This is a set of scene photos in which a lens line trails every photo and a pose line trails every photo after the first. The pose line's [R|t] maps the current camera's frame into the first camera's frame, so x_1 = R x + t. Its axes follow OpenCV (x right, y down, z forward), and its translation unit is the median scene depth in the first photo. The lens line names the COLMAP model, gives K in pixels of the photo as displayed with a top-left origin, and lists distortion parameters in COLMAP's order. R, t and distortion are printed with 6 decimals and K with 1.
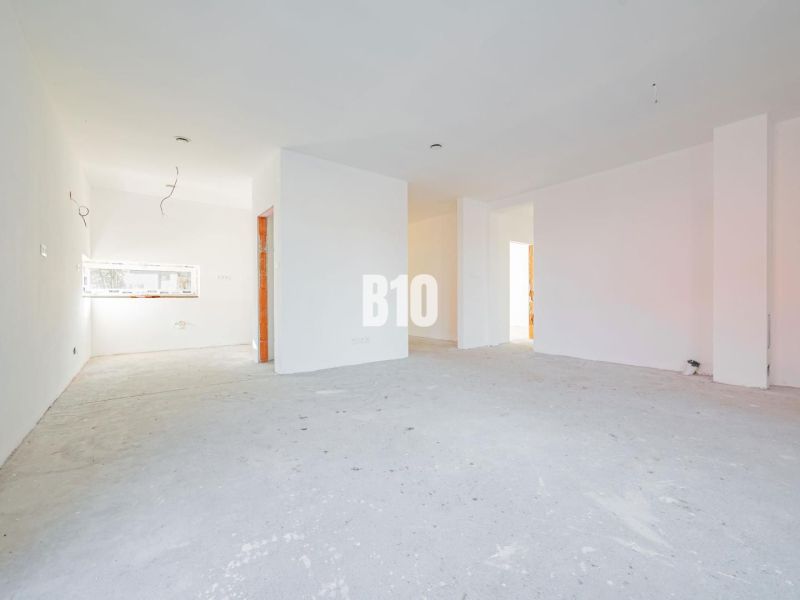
lens RADIAL K [[337.3, 0, 401.4], [0, 337.3, 300.4], [0, 0, 1]] dist [0.003252, 0.000187]
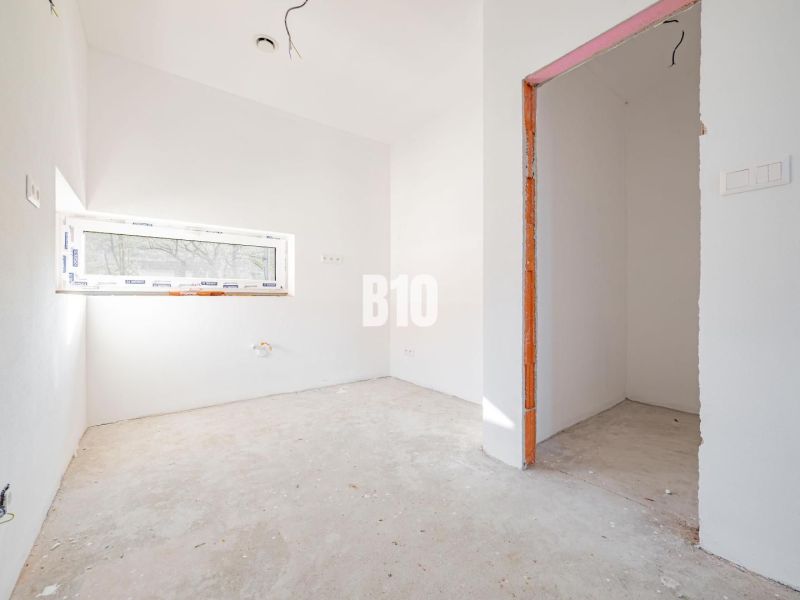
lens RADIAL K [[337.3, 0, 400.7], [0, 337.3, 297.9], [0, 0, 1]] dist [0.003252, 0.000187]
pose [[0.999998, 0.001951, -0.001079, -0.460150], [-0.001955, 0.999989, -0.004258, -0.003061], [0.001071, 0.004260, 0.999990, 0.507430]]
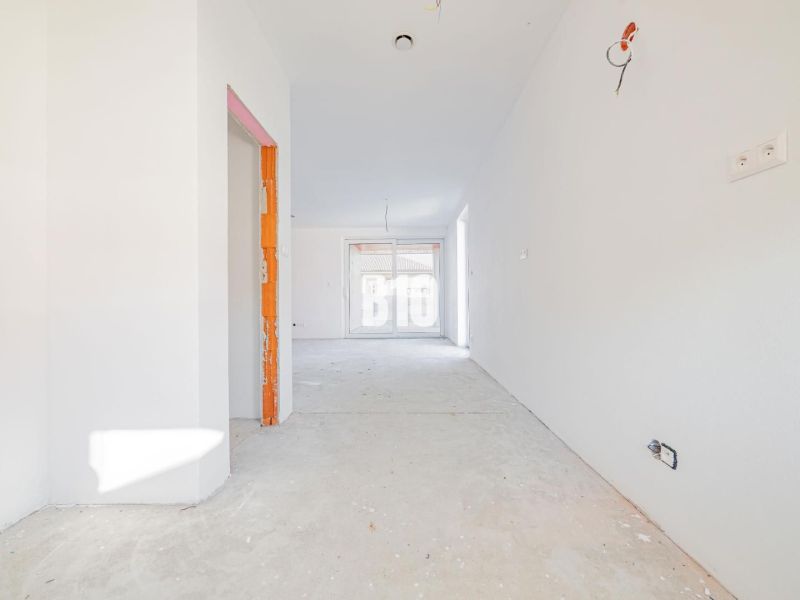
lens RADIAL K [[337.3, 0, 401.1], [0, 337.3, 300.6], [0, 0, 1]] dist [0.003252, 0.000187]
pose [[-0.778681, 0.009604, 0.627346, -0.684145], [0.011949, 0.999928, -0.000476, -0.003169], [-0.627306, 0.007126, -0.778740, 1.003463]]
